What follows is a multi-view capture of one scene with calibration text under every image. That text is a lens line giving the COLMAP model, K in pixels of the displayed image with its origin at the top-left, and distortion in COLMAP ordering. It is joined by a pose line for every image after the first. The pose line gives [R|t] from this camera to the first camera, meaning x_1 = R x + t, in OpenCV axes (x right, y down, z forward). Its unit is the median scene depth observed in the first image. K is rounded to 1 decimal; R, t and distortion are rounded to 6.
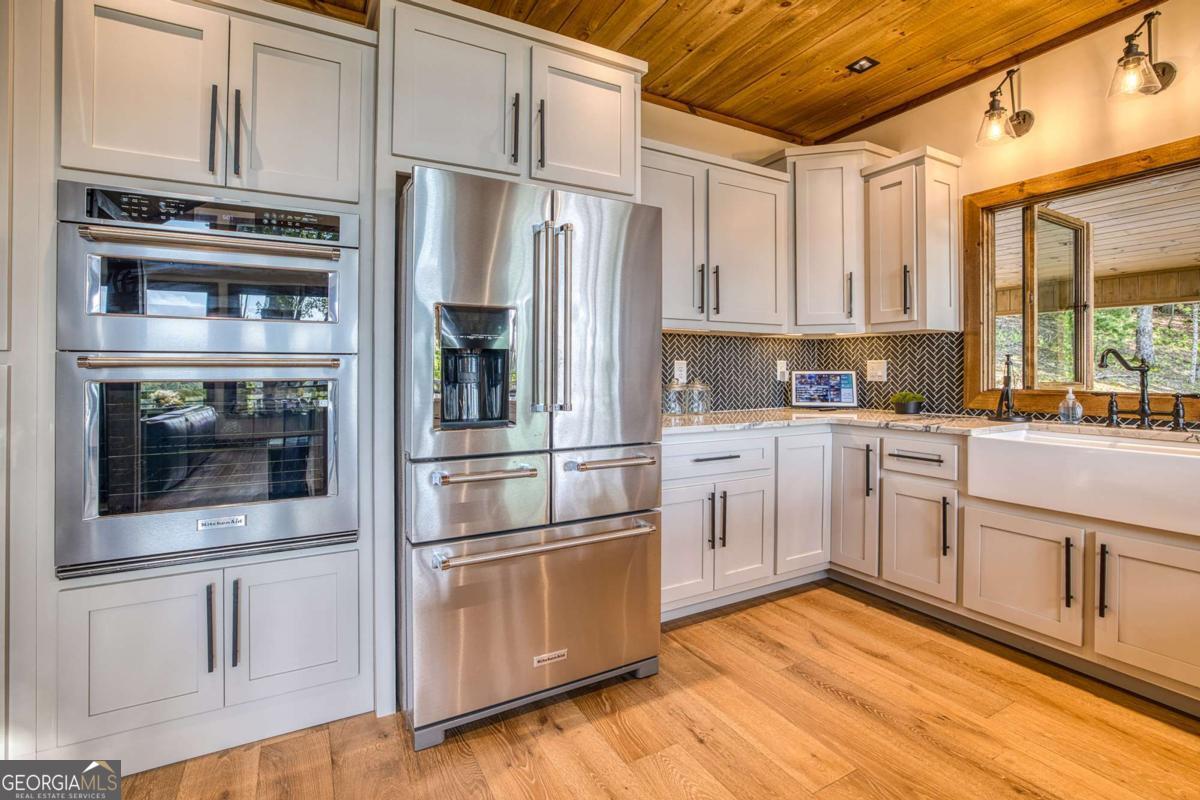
lens RADIAL K [[551.1, 0, 576.7], [0, 551.1, 365.2], [0, 0, 1]] dist [-0.029603, 0.007782]
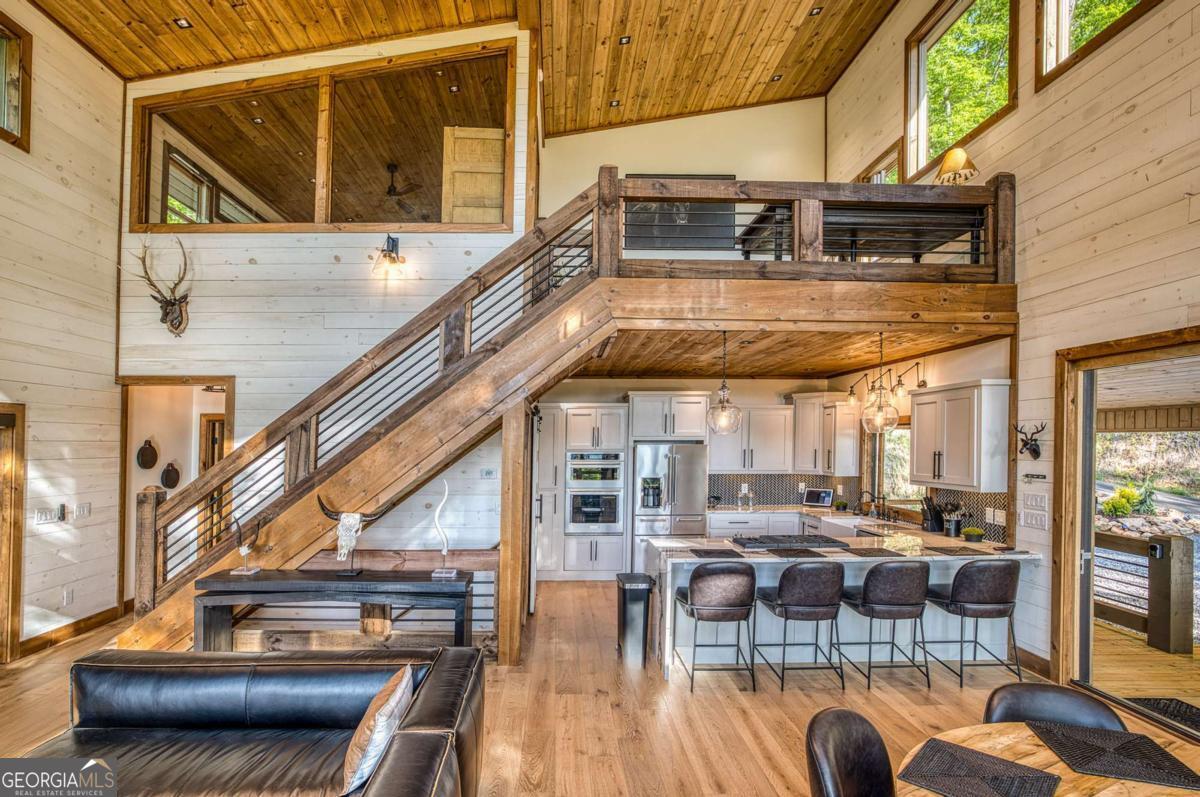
lens RADIAL K [[581.2, 0, 569.3], [0, 581.2, 445.5], [0, 0, 1]] dist [-0.026837, 0.008536]
pose [[0.891913, 0.006082, -0.452167, 0.966350], [0.001788, 0.999854, 0.016976, -0.333874], [0.452204, -0.015949, 0.891772, -2.465200]]
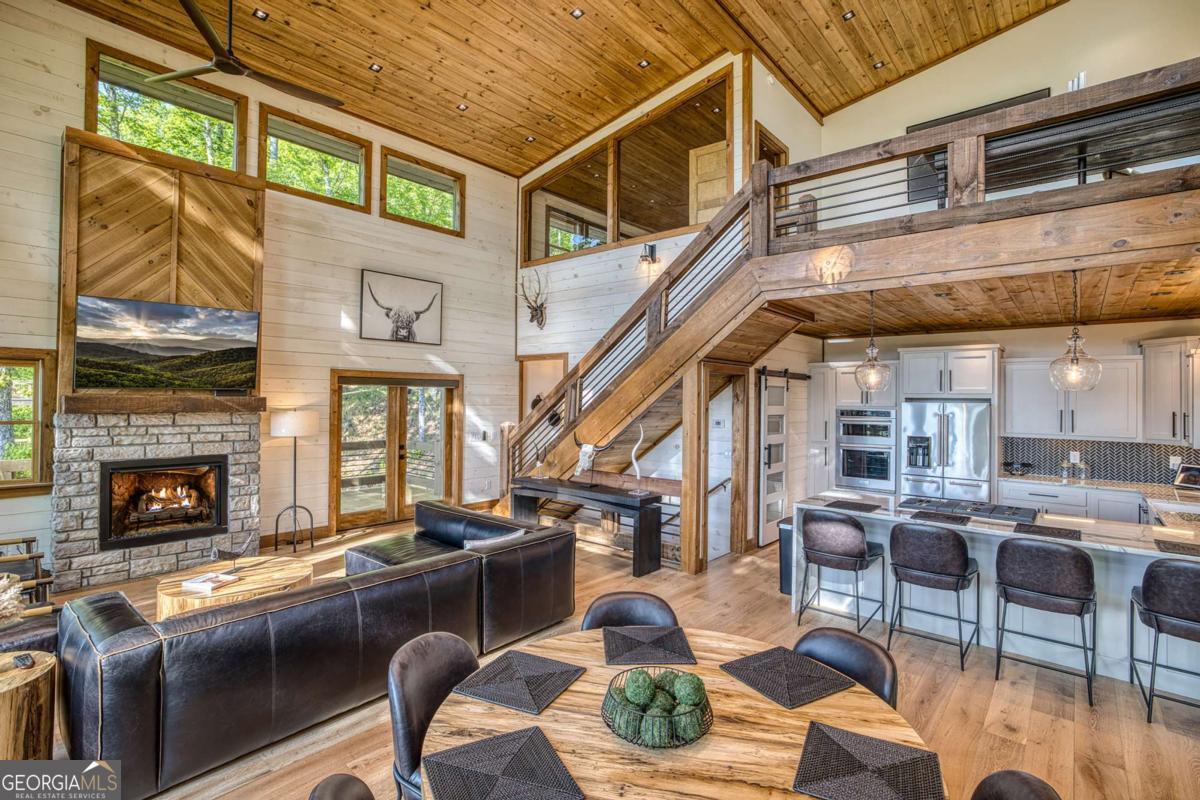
lens RADIAL K [[581.2, 0, 619.6], [0, 581.2, 391.6], [0, 0, 1]] dist [-0.026837, 0.008536]
pose [[0.365543, -0.002084, -0.930792, 2.266045], [-0.000143, 0.999997, -0.002295, -0.330253], [0.930794, 0.000972, 0.365542, -1.950454]]
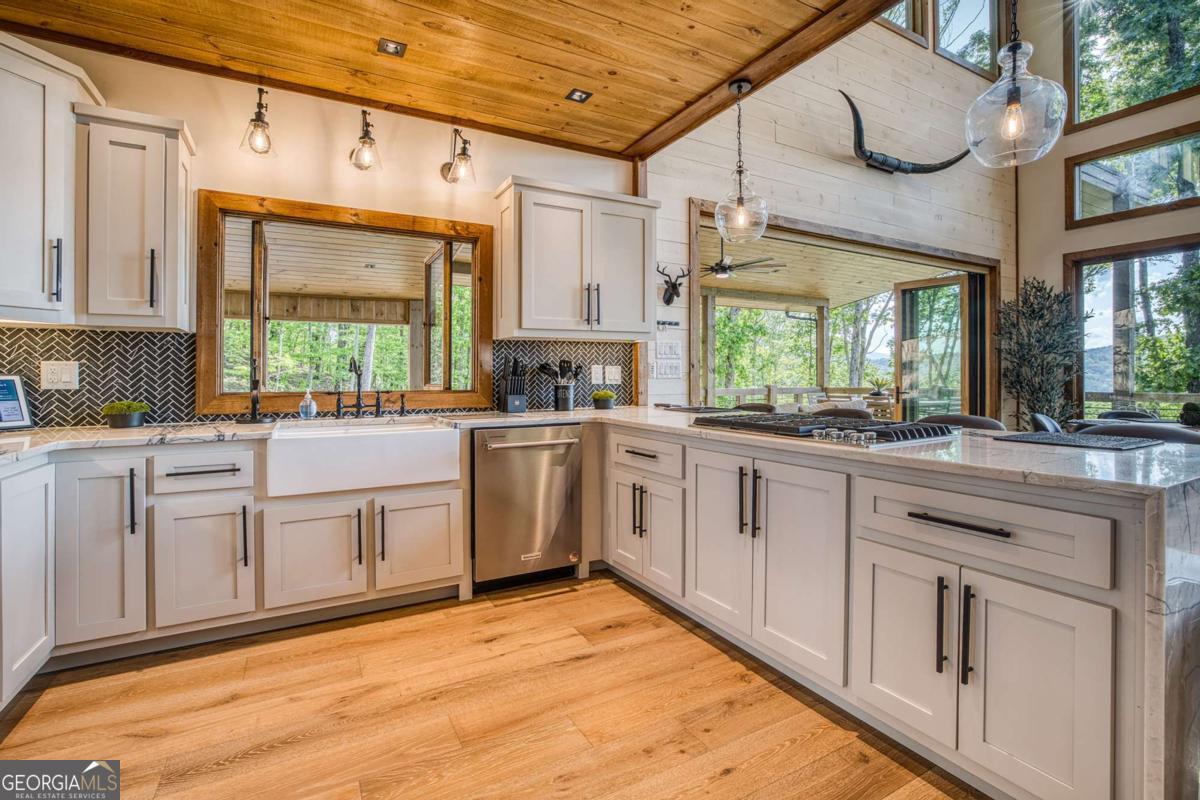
lens RADIAL K [[551.1, 0, 627.7], [0, 551.1, 376.1], [0, 0, 1]] dist [-0.029603, 0.007782]
pose [[-0.036132, -0.005129, 0.999334, -0.265152], [-0.009488, 0.999944, 0.004789, 0.000827], [-0.999302, -0.009309, -0.036179, 0.307562]]
